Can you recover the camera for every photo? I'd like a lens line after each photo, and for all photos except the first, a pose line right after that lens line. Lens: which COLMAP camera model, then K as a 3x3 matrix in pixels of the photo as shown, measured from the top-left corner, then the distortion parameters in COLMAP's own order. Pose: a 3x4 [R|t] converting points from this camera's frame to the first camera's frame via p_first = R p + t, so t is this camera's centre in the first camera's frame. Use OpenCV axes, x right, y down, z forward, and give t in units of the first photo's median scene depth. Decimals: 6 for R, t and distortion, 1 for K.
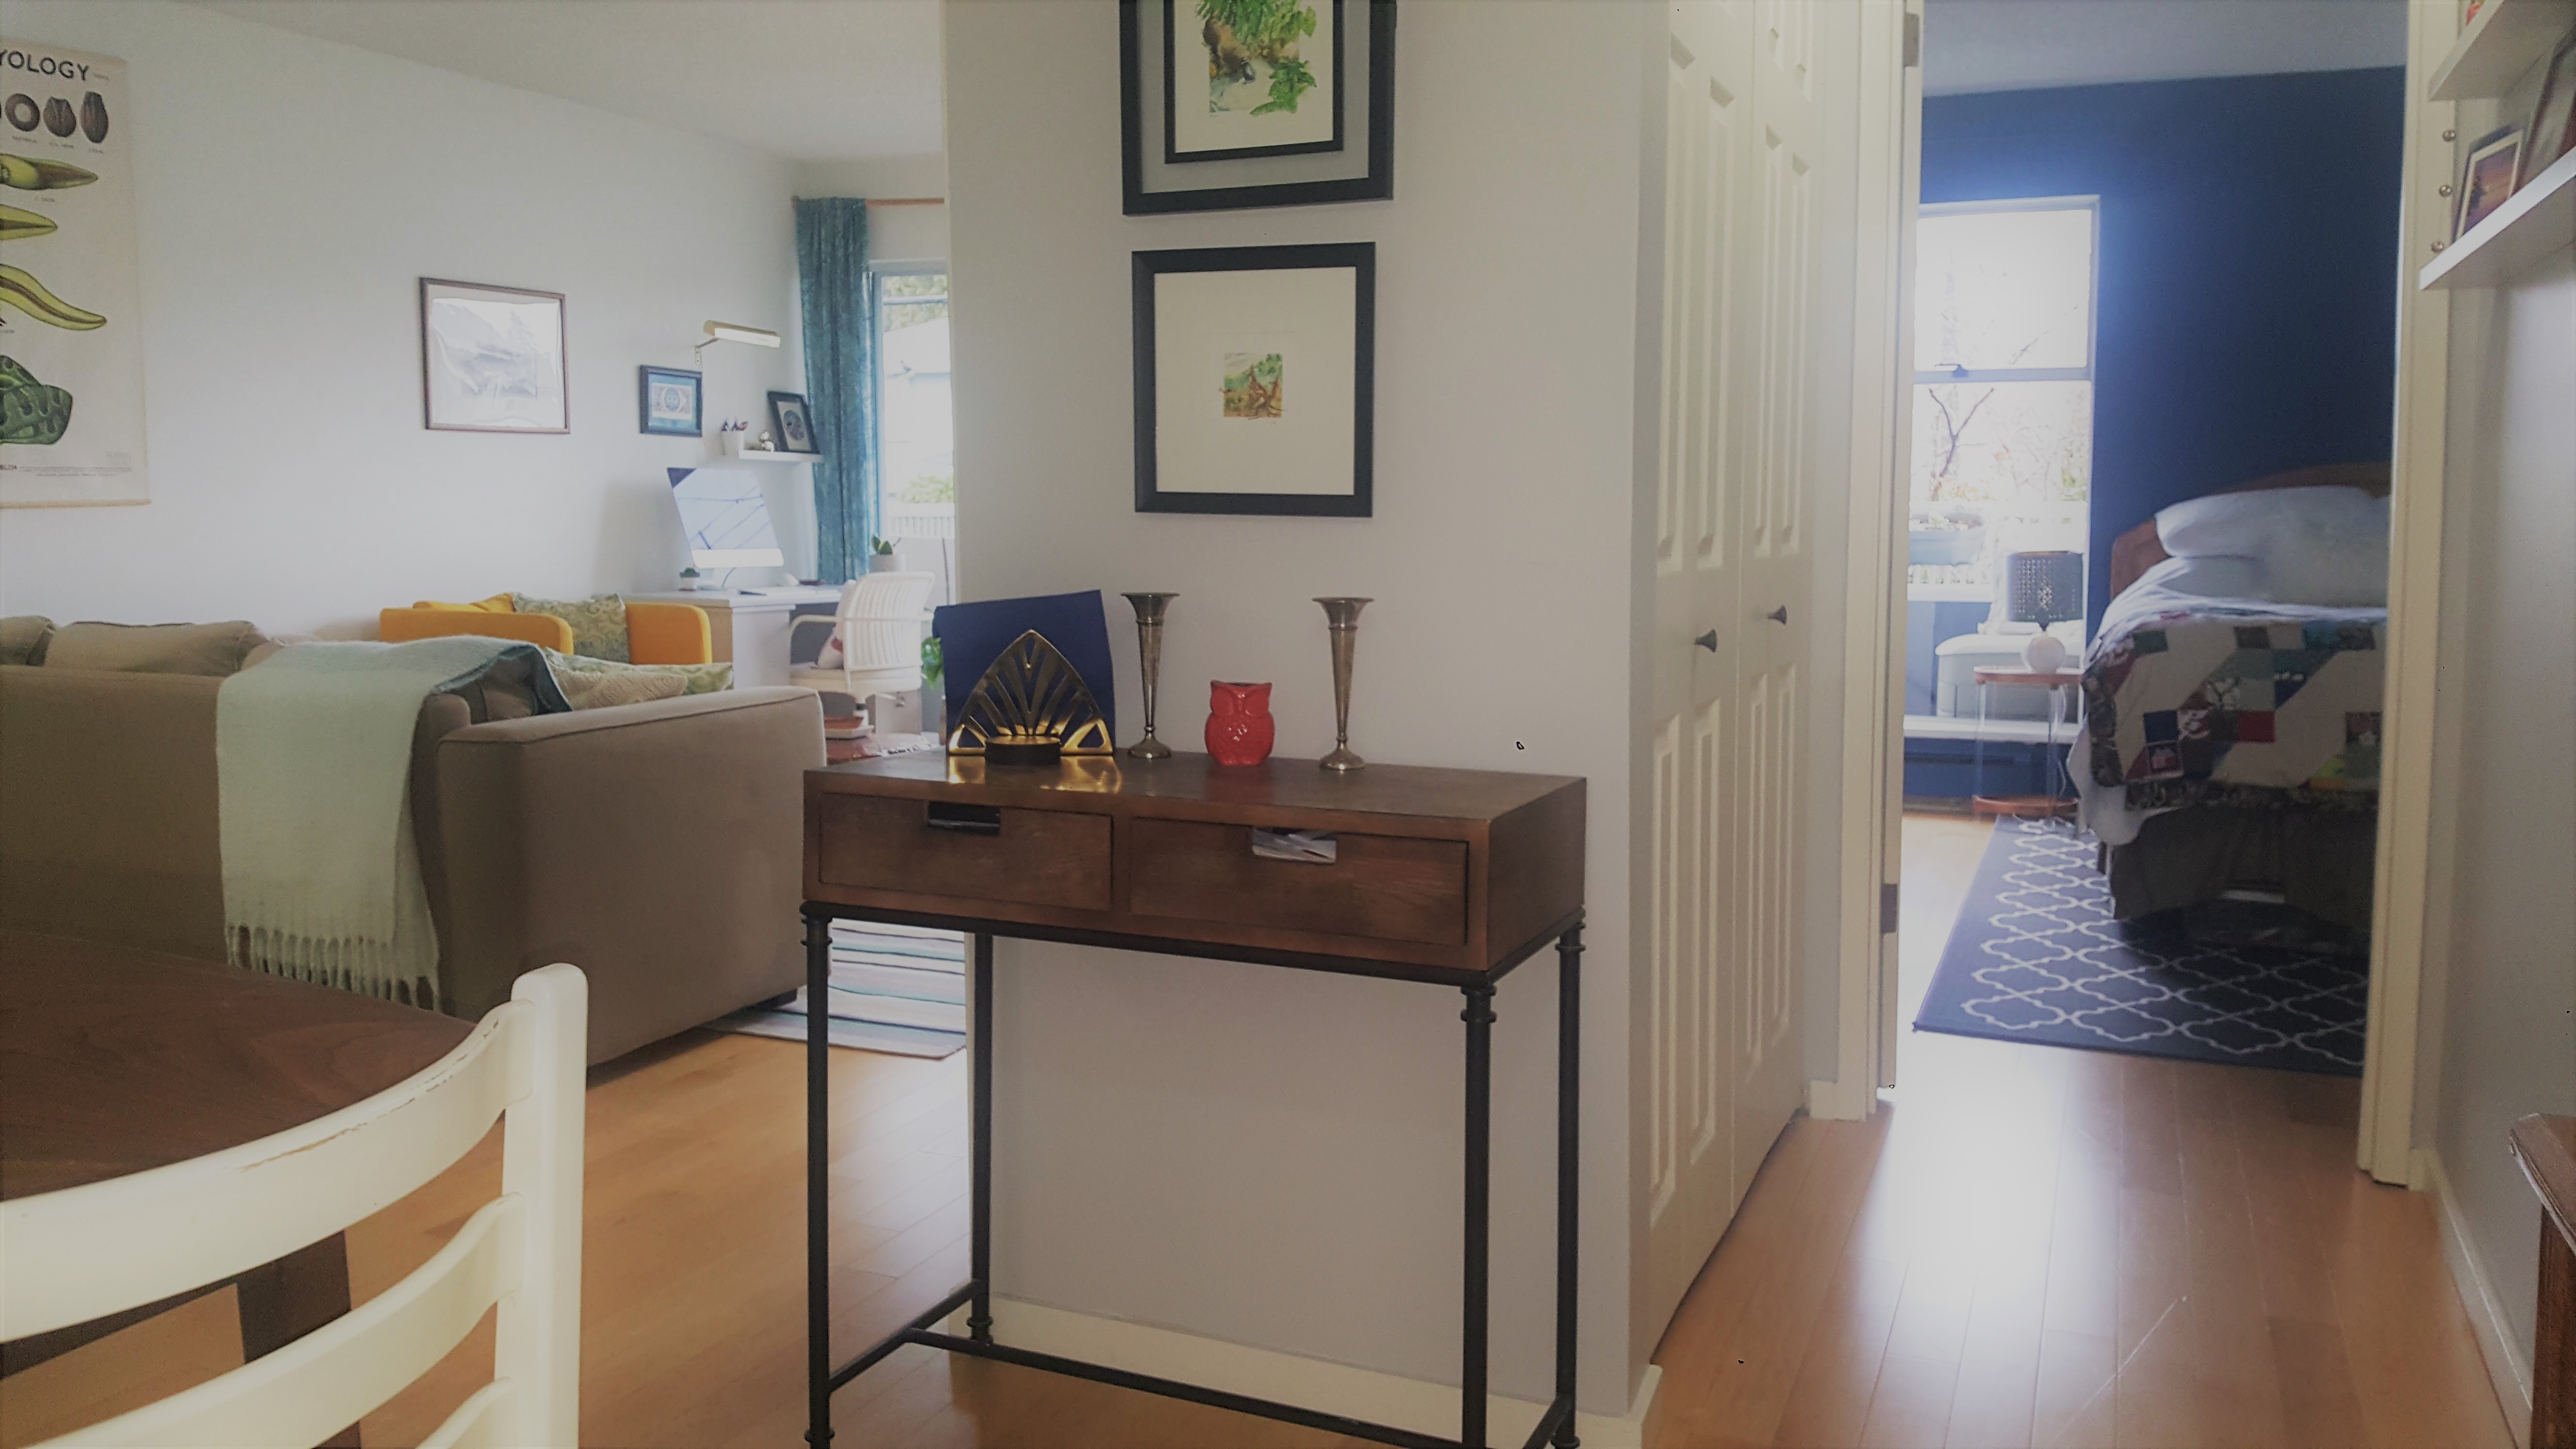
lens RADIAL K [[1950.2, 0, 1272.0], [0, 1950.2, 710.9], [0, 0, 1]] dist [0.145077, -0.319739]
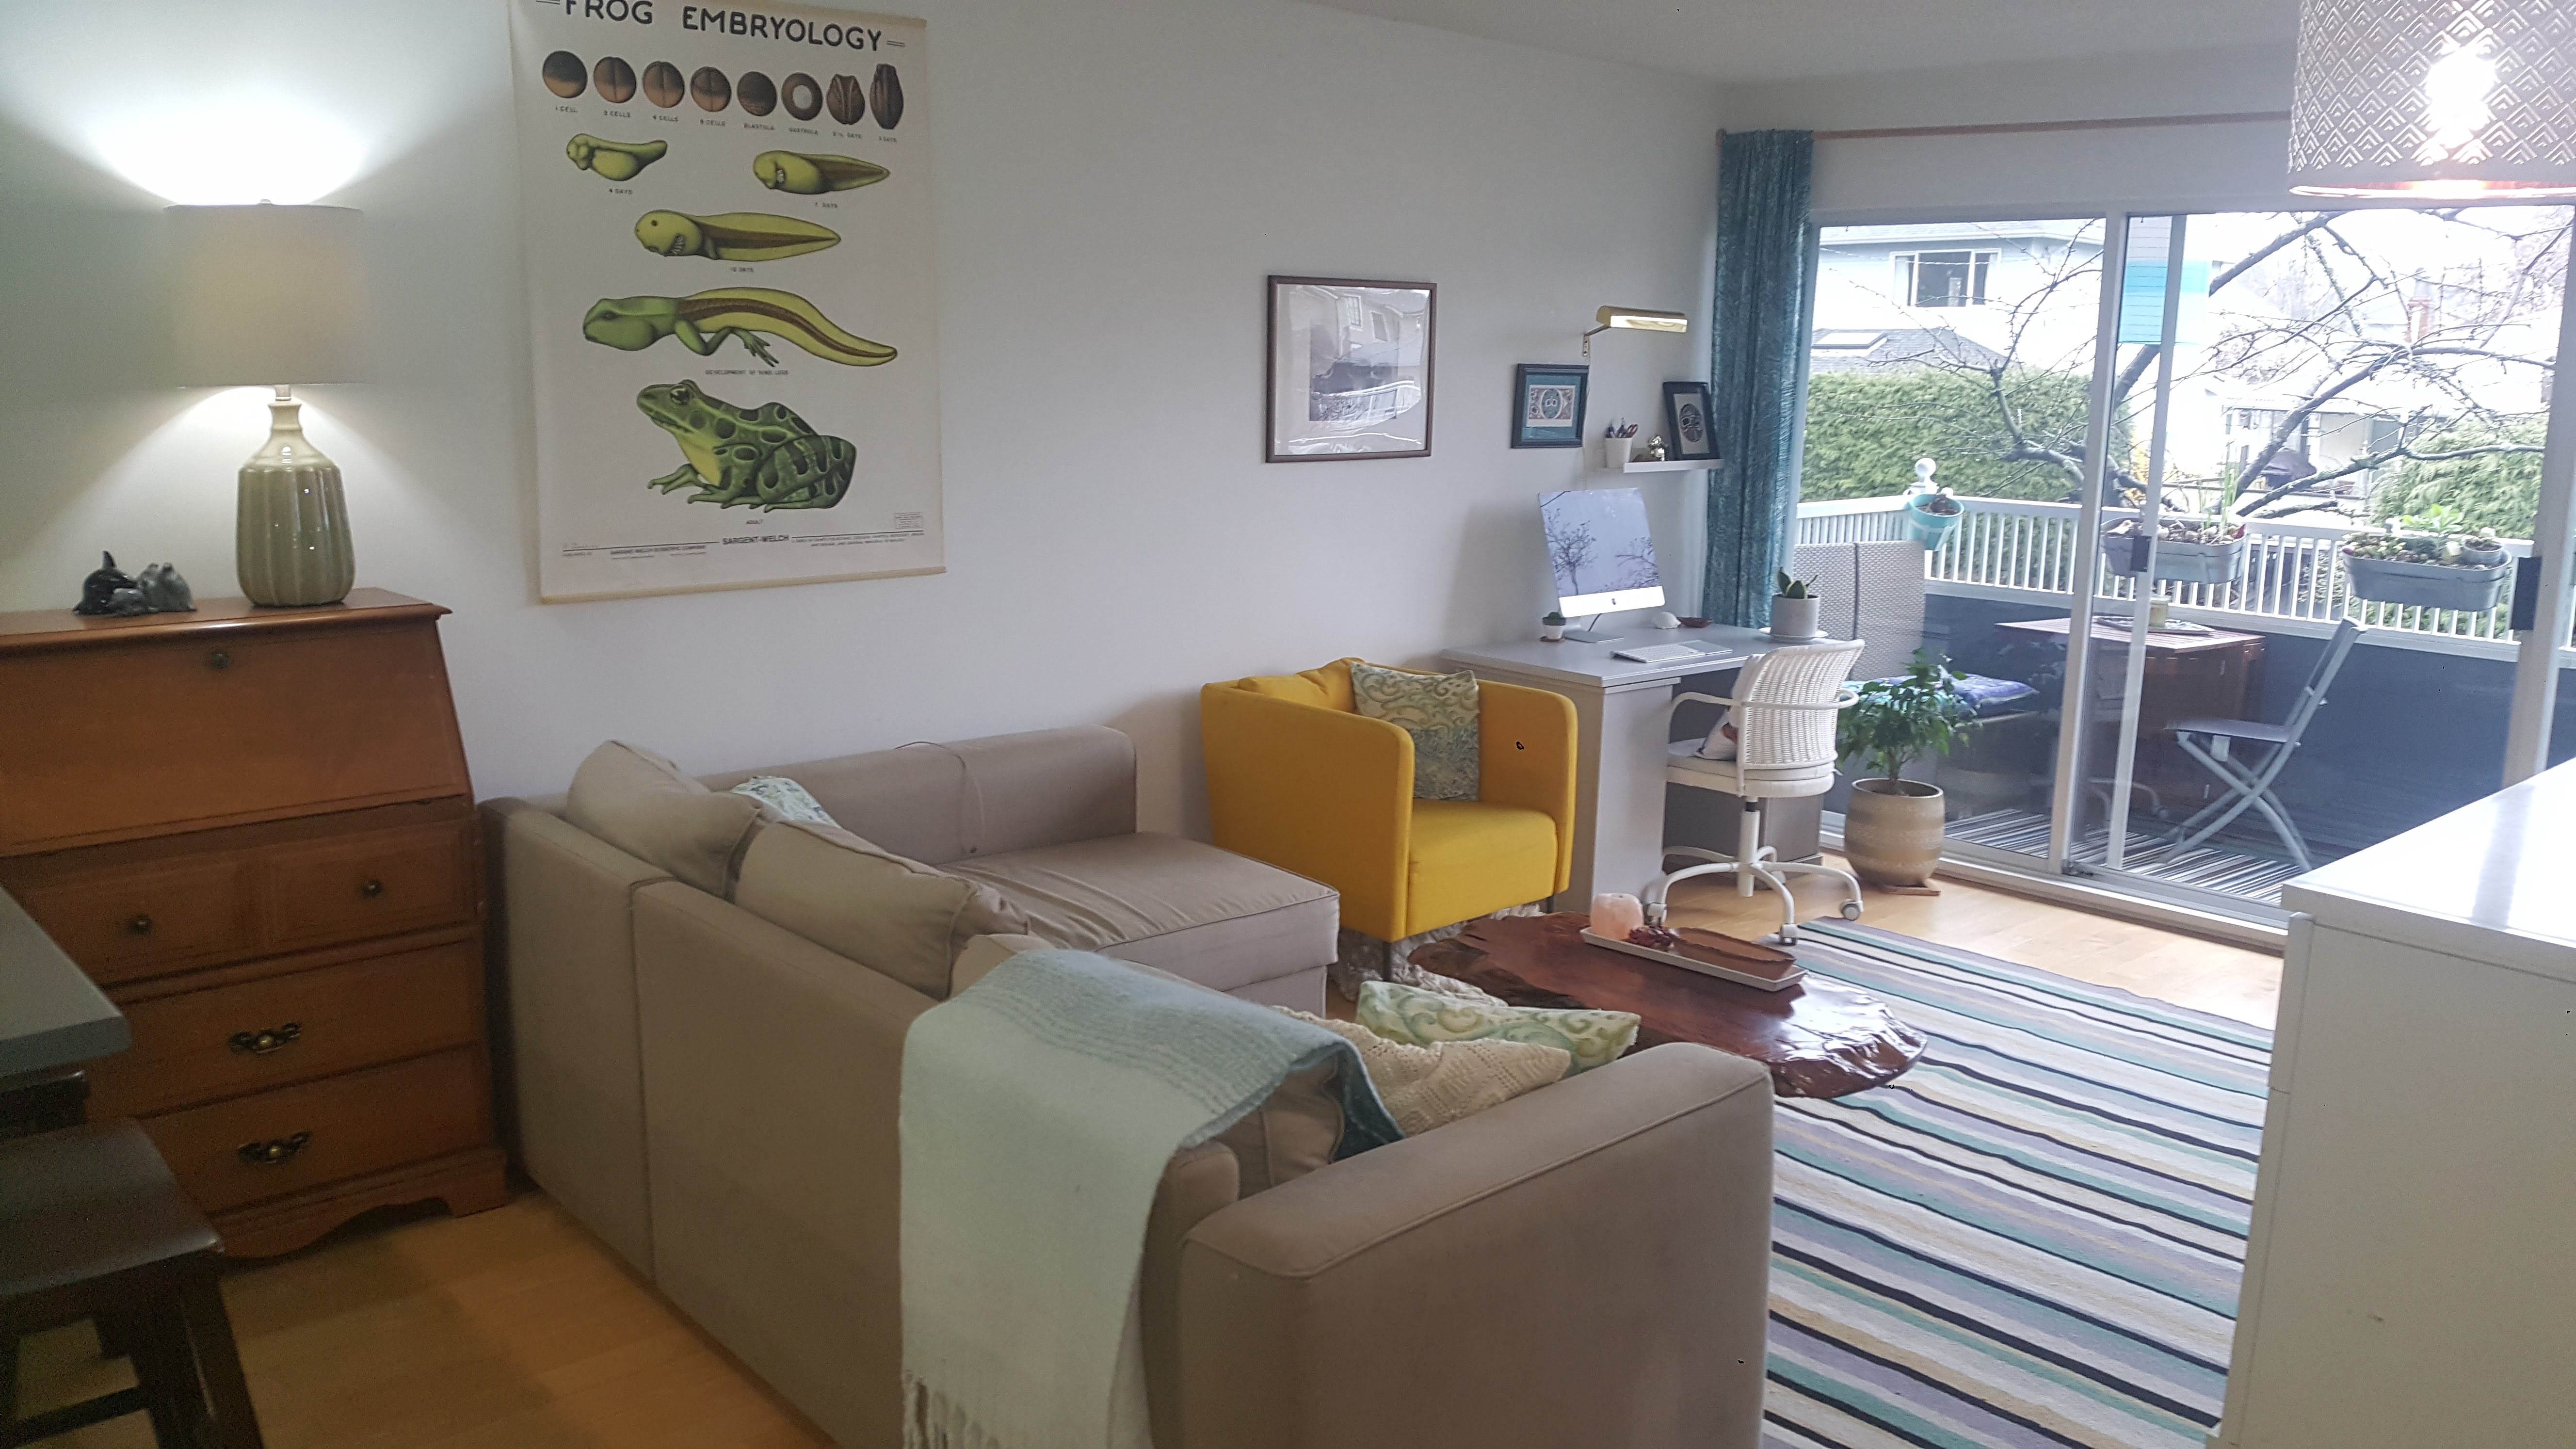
lens RADIAL K [[1933.1, 0, 1296.4], [0, 1933.1, 711.2], [0, 0, 1]] dist [0.229929, -0.500550]
pose [[0.917925, 0.089514, -0.386524, -0.113172], [-0.062698, 0.994702, 0.081464, -0.131793], [0.391769, -0.050544, 0.918674, 0.311877]]
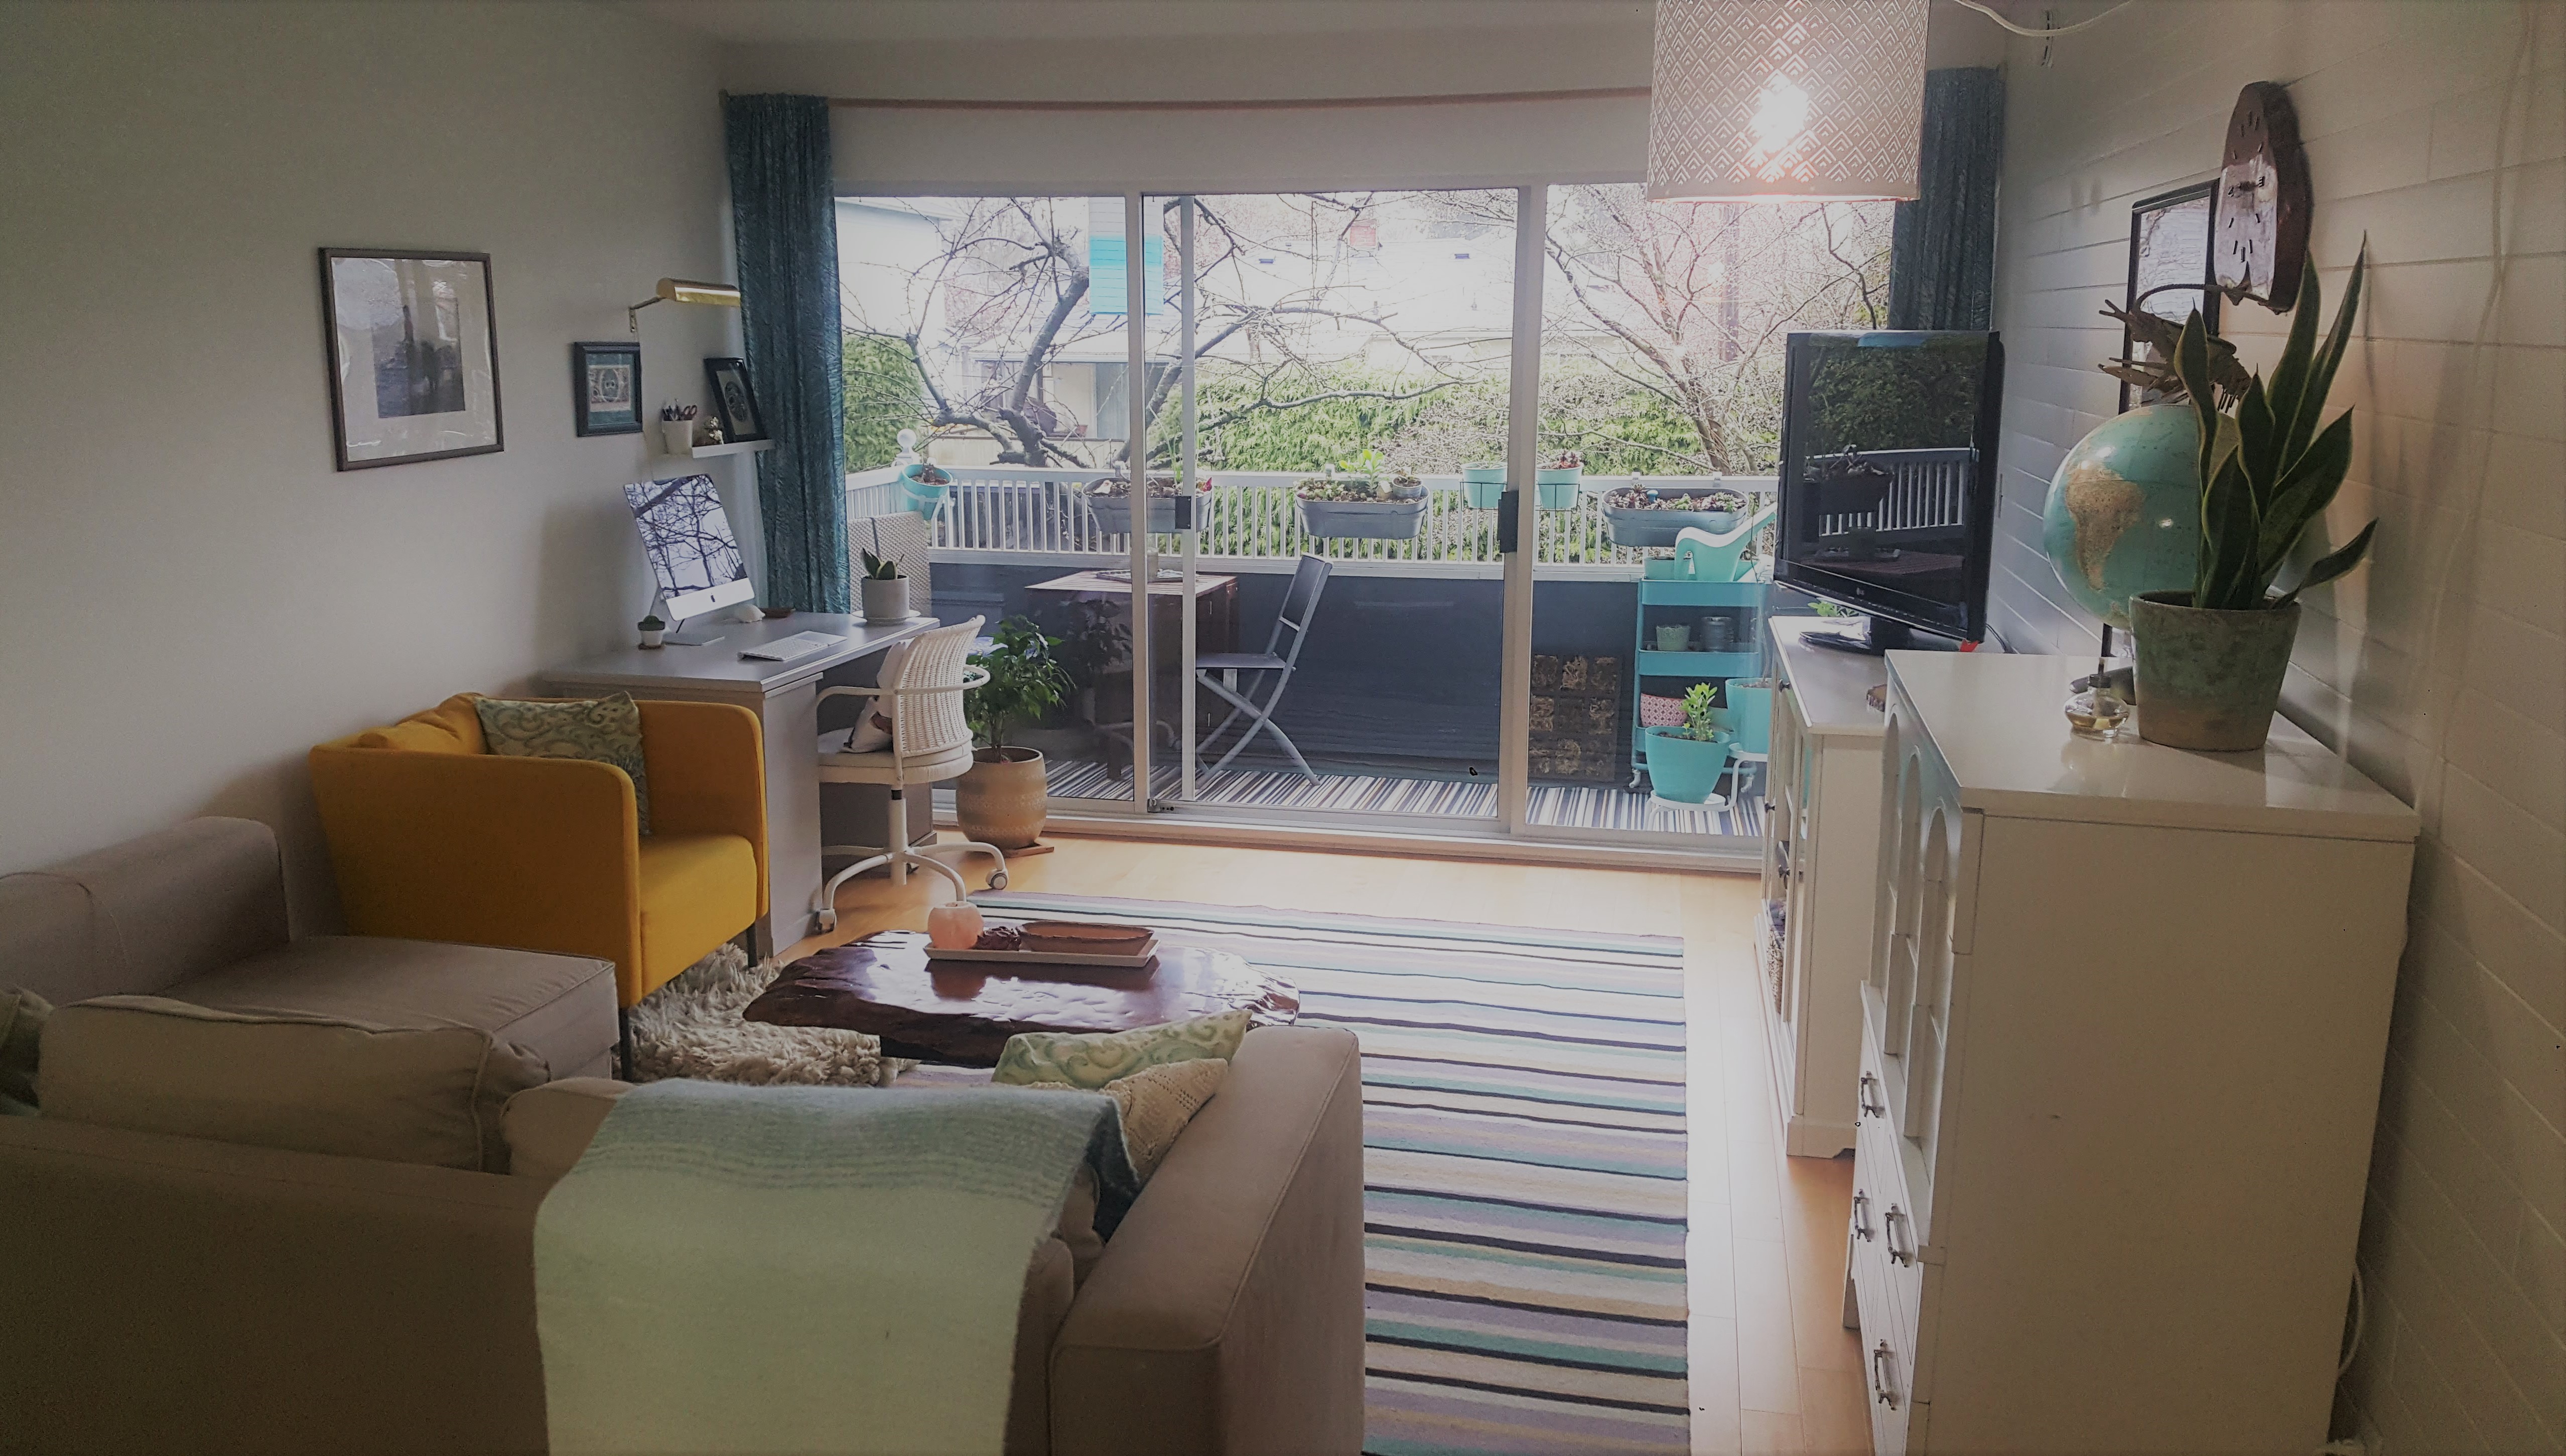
lens RADIAL K [[1998.8, 0, 1243.3], [0, 1998.8, 737.8], [0, 0, 1]] dist [0.263863, -0.661326]
pose [[0.982656, -0.039269, 0.181235, -0.315169], [0.021731, 0.994973, 0.097760, -0.141125], [-0.184162, -0.092126, 0.978569, 0.296048]]
